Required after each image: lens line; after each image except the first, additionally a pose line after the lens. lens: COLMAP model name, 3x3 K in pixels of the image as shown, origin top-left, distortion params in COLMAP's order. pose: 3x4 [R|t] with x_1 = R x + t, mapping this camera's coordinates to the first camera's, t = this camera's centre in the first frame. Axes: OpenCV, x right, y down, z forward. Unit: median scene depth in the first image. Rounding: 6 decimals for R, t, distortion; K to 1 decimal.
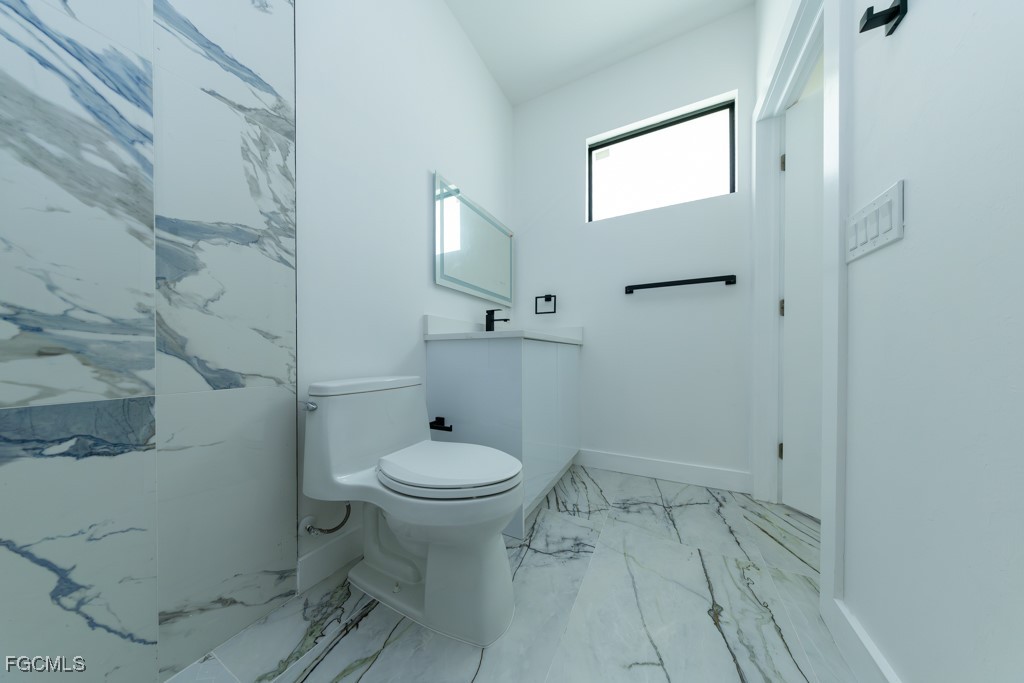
lens RADIAL K [[294.7, 0, 511.7], [0, 294.7, 348.6], [0, 0, 1]] dist [0.004446, -0.000797]
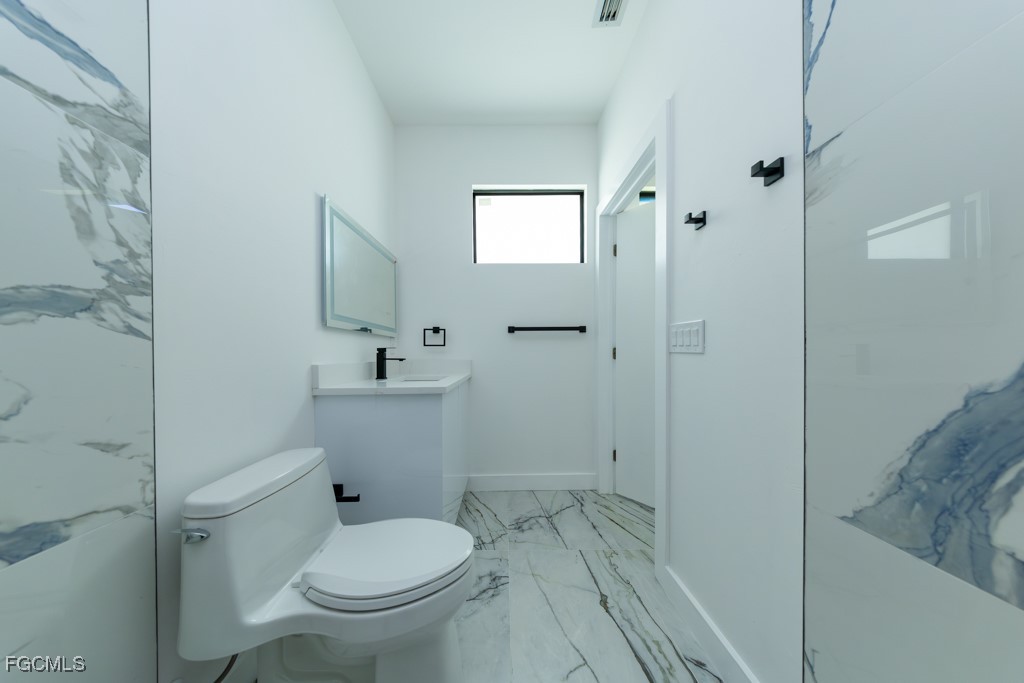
lens RADIAL K [[294.7, 0, 501.0], [0, 294.7, 350.4], [0, 0, 1]] dist [0.004446, -0.000797]
pose [[0.890004, -0.002487, 0.455947, -0.342067], [0.001983, 0.999997, 0.001583, -0.261989], [-0.455949, -0.000504, 0.890006, 0.003474]]
